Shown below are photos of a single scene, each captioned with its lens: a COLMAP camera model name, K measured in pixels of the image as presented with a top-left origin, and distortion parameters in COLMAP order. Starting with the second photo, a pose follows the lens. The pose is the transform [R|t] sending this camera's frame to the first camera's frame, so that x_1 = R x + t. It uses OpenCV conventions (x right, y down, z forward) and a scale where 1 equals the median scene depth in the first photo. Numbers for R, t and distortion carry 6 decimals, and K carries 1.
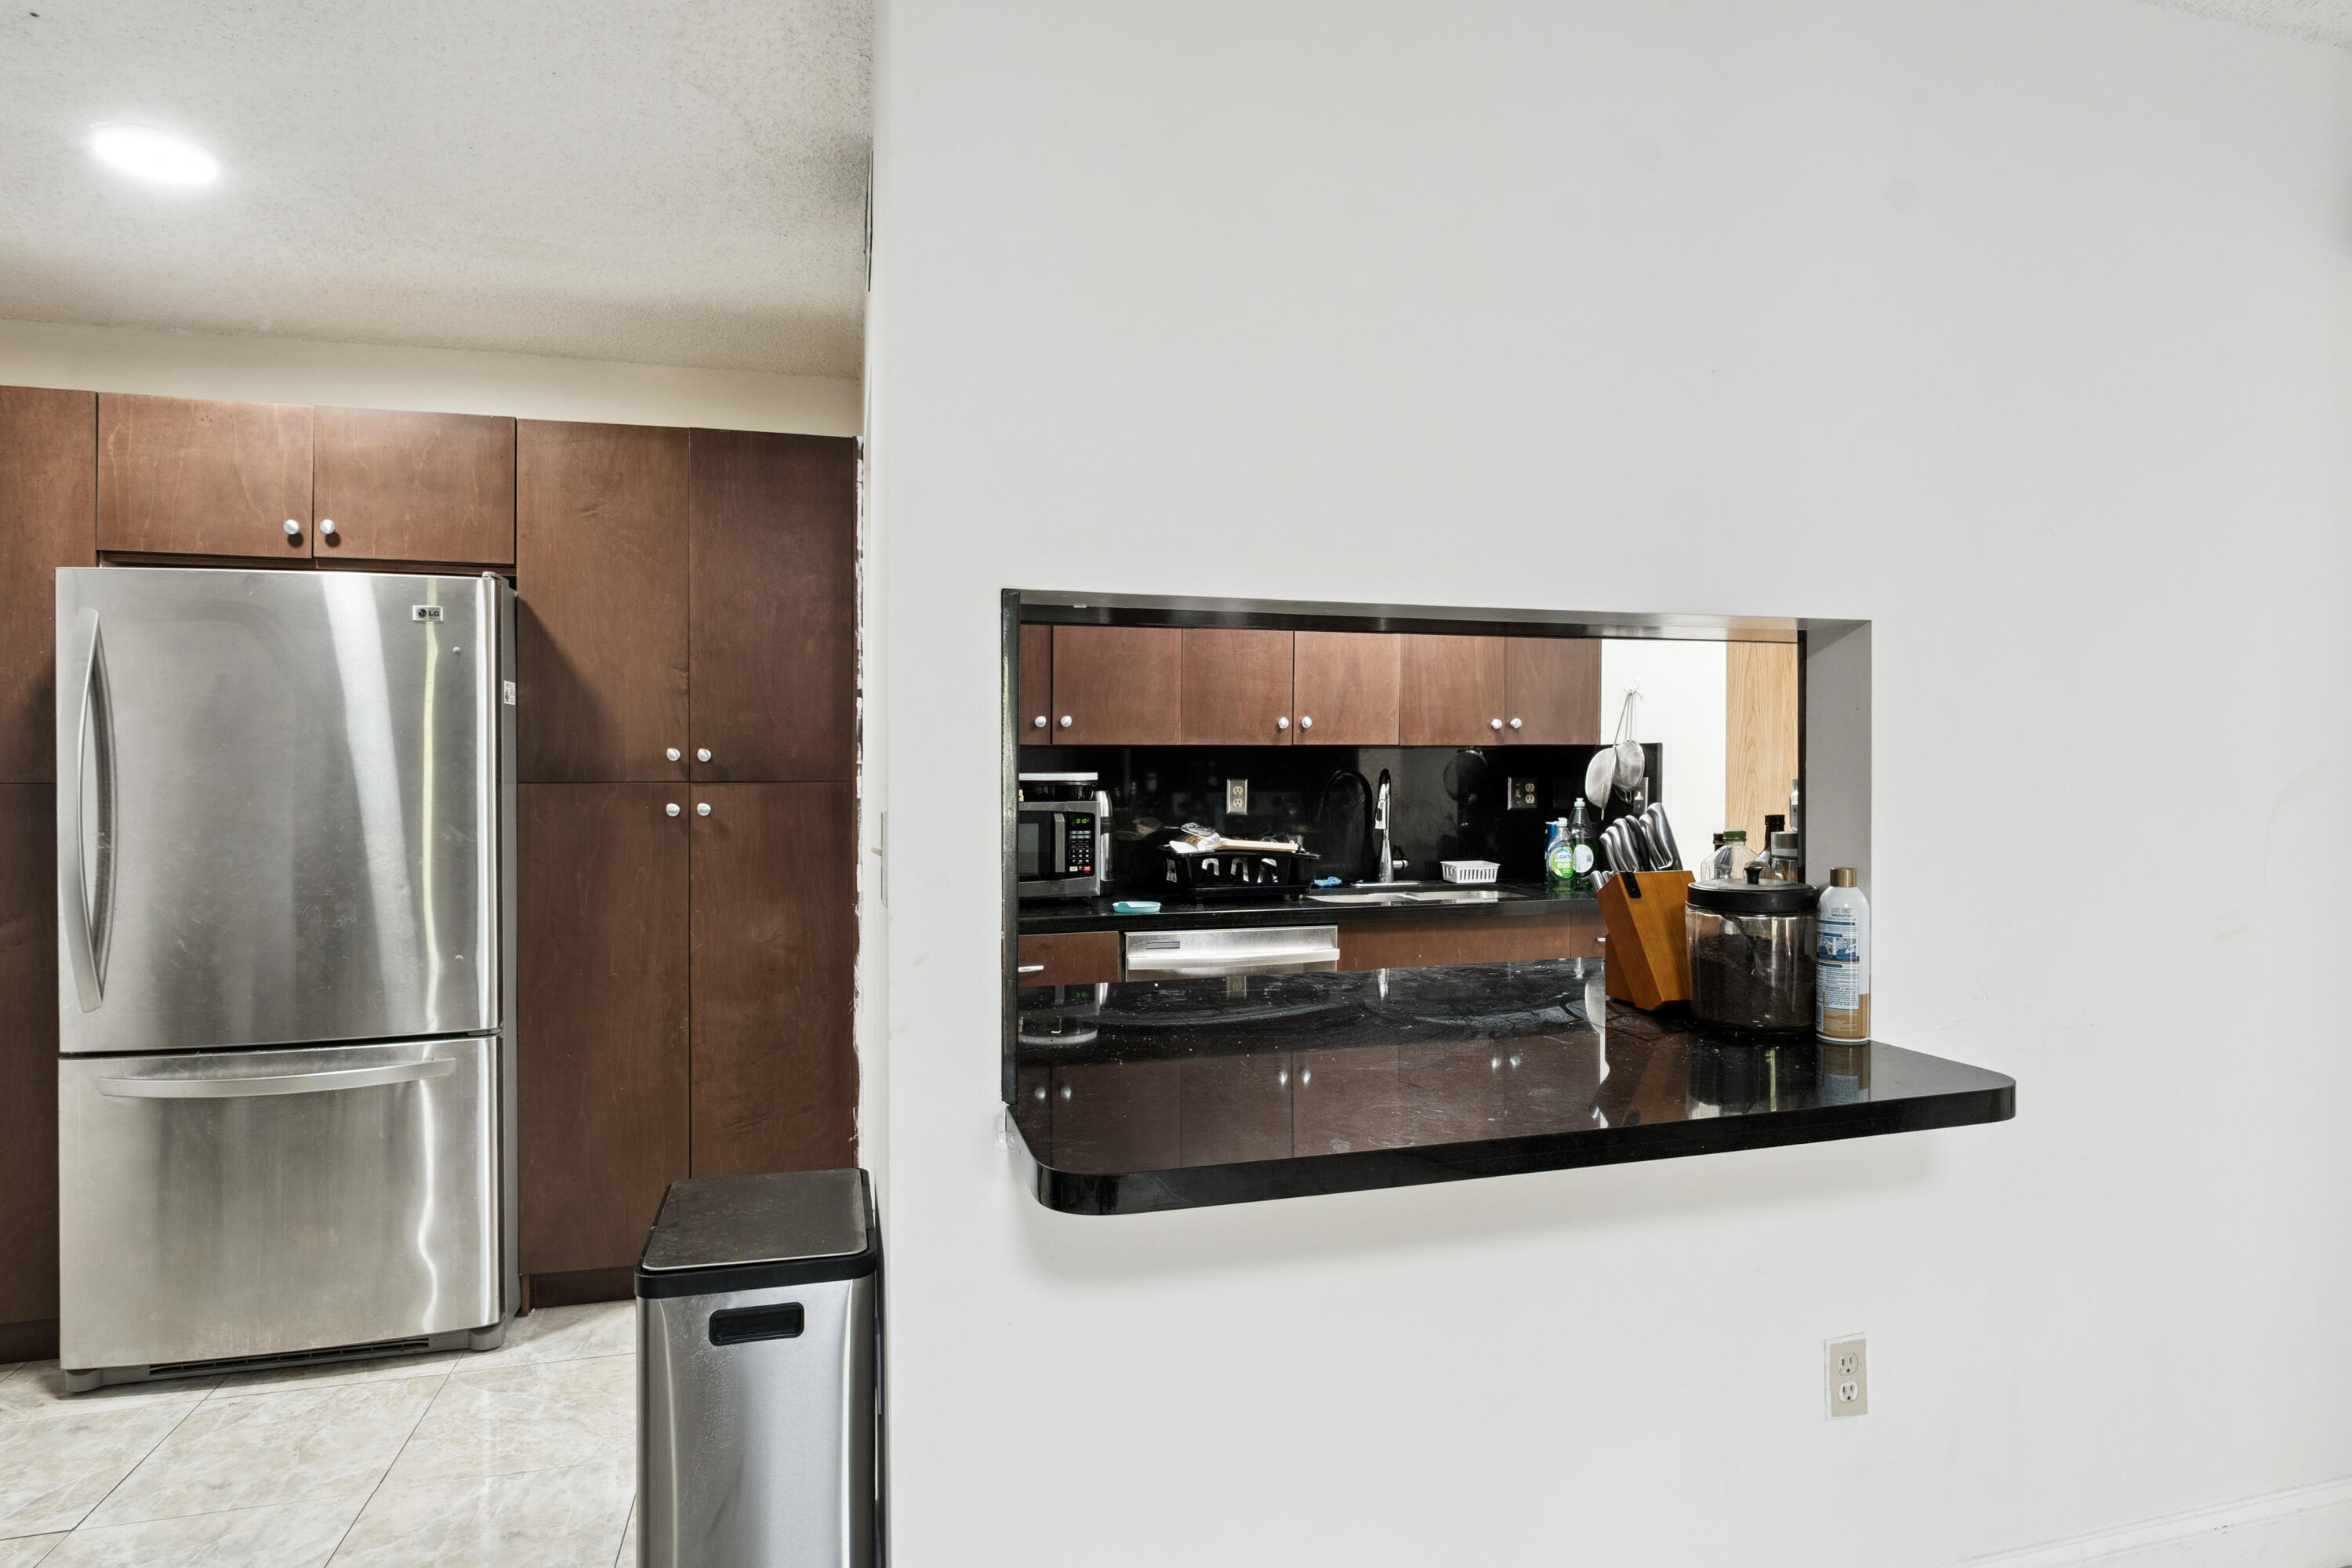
lens RADIAL K [[1256.8, 0, 1193.9], [0, 1256.8, 754.2], [0, 0, 1]] dist [-0.020311, 0.006935]
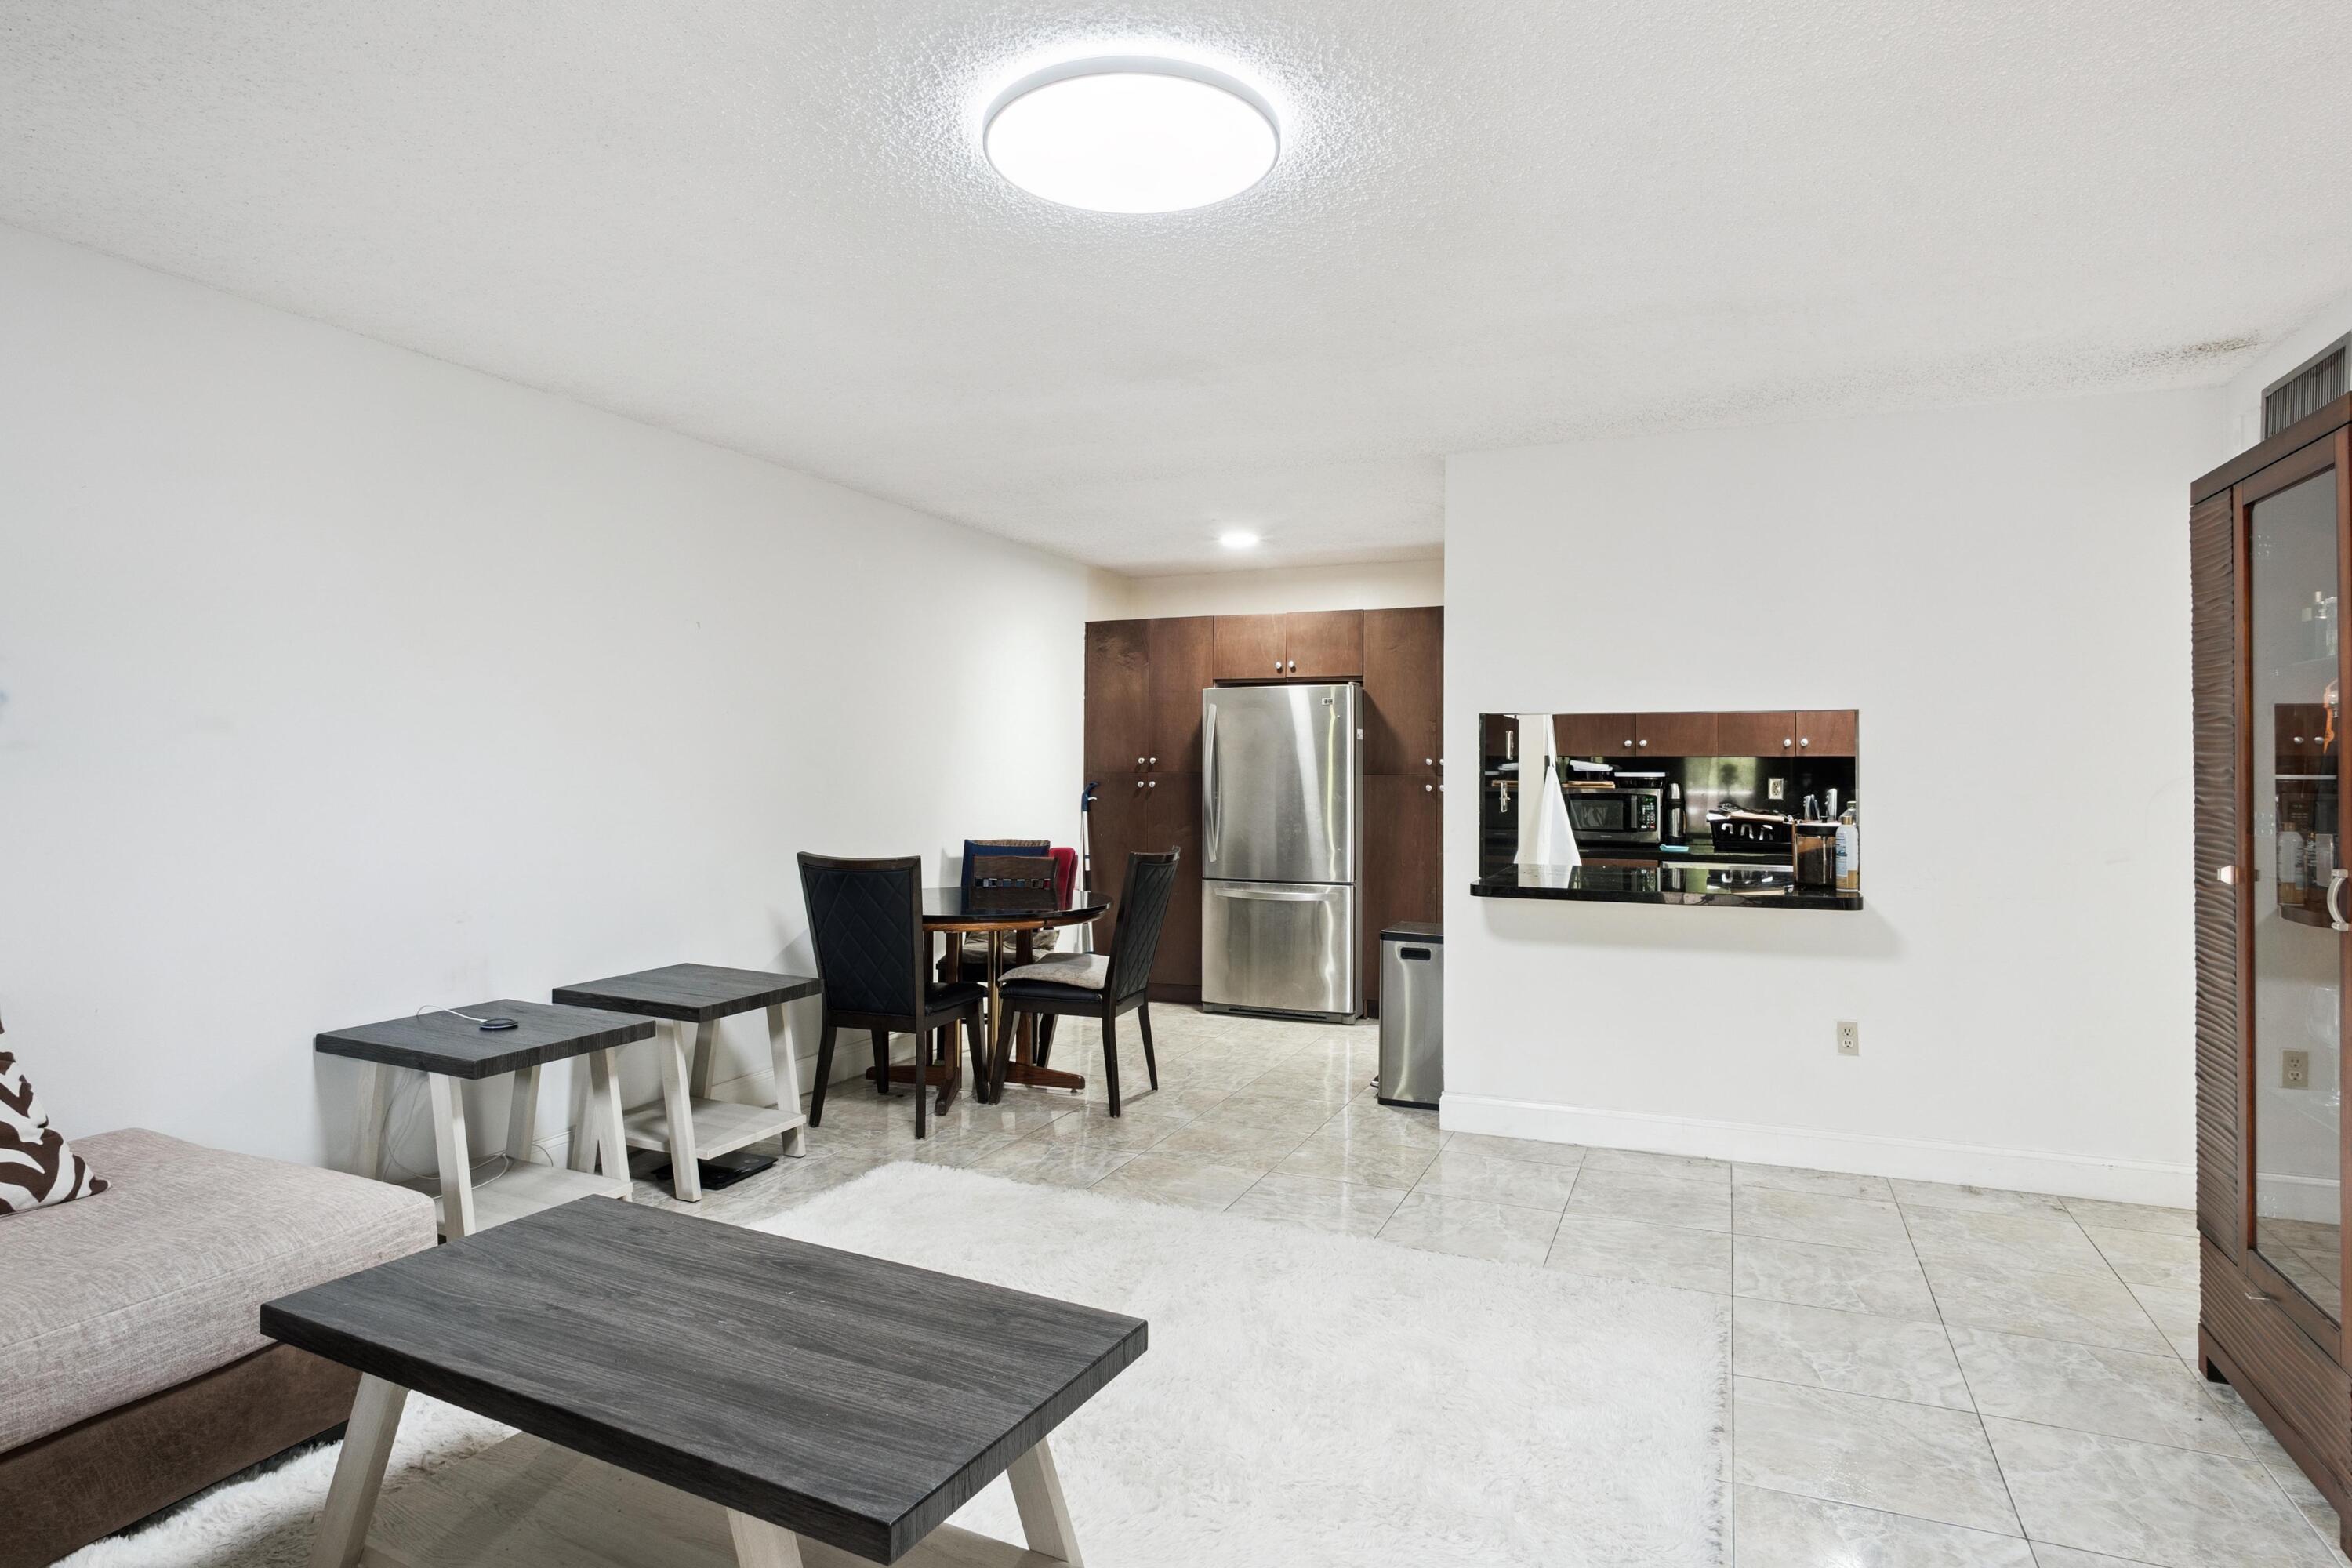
lens RADIAL K [[1256.8, 0, 1126.3], [0, 1256.8, 785.7], [0, 0, 1]] dist [-0.020311, 0.006935]
pose [[0.749883, 0.016760, -0.661358, 0.610771], [0.000948, 0.999651, 0.026409, -0.016002], [0.661569, -0.020431, 0.749606, -0.938861]]
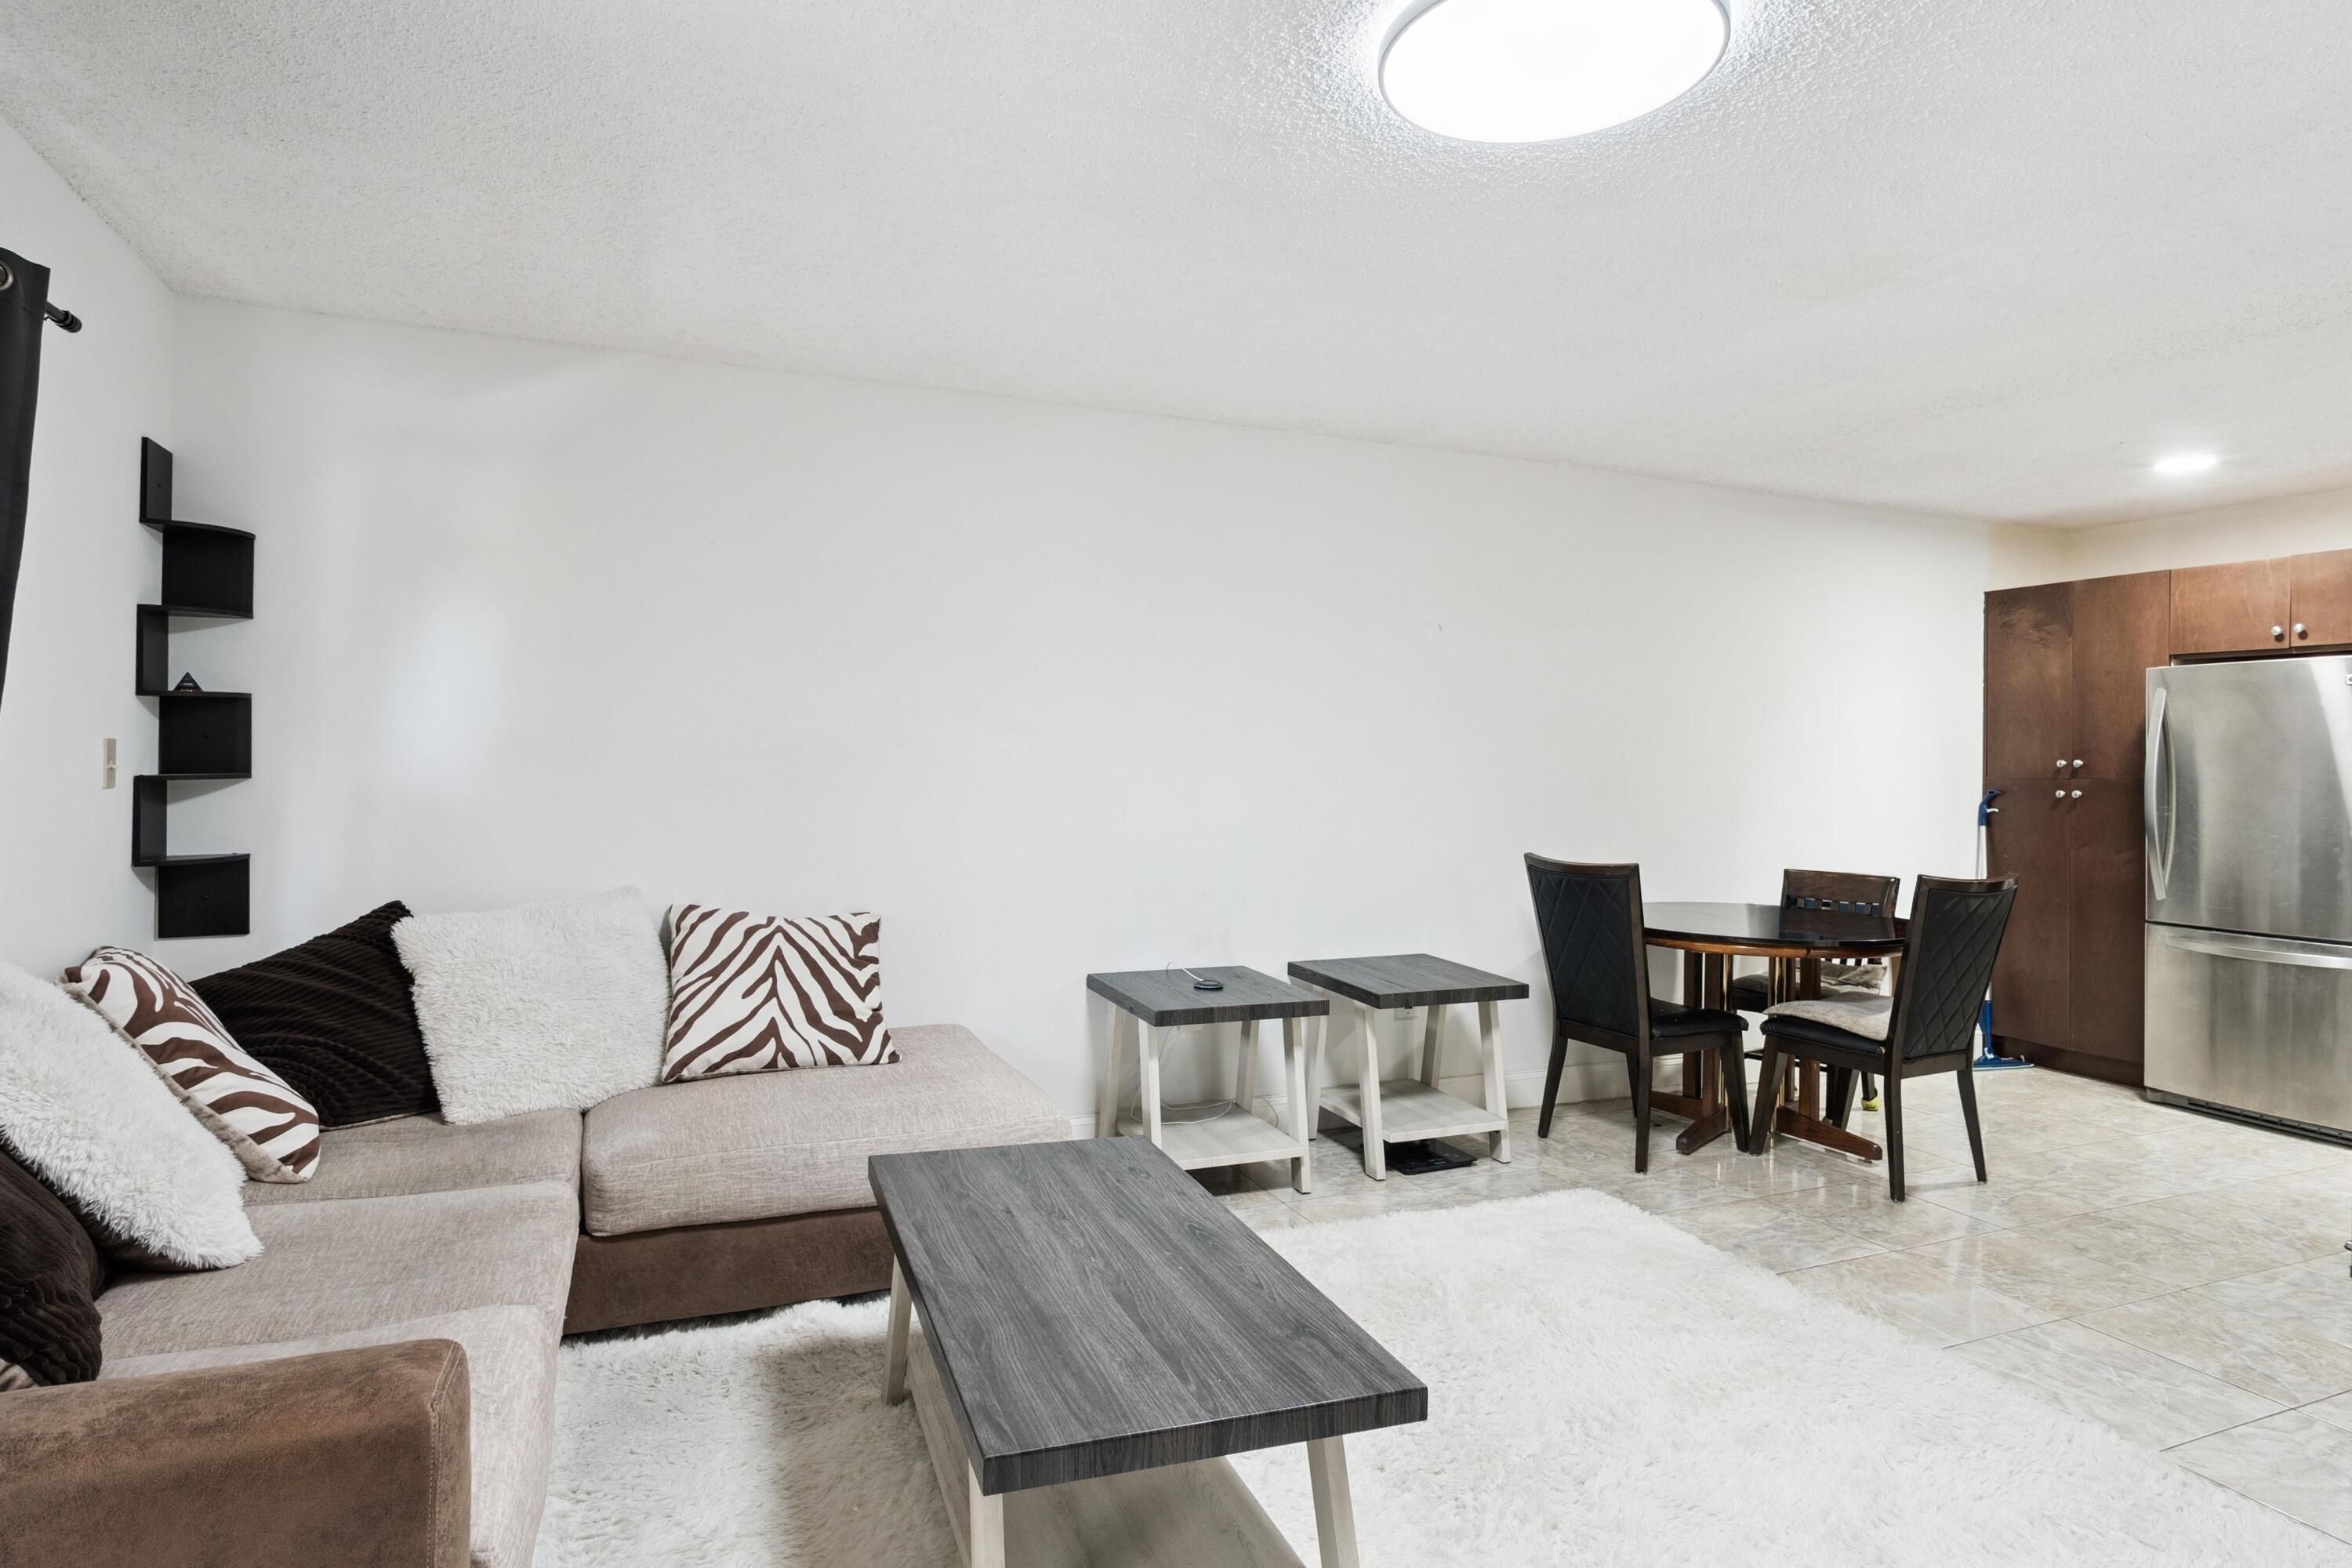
lens RADIAL K [[1256.8, 0, 1170.2], [0, 1256.8, 763.9], [0, 0, 1]] dist [-0.020311, 0.006935]
pose [[0.106804, 0.009050, -0.994239, 0.749252], [-0.001802, 0.999959, 0.008908, -0.013775], [0.994278, 0.000841, 0.106816, -0.635761]]
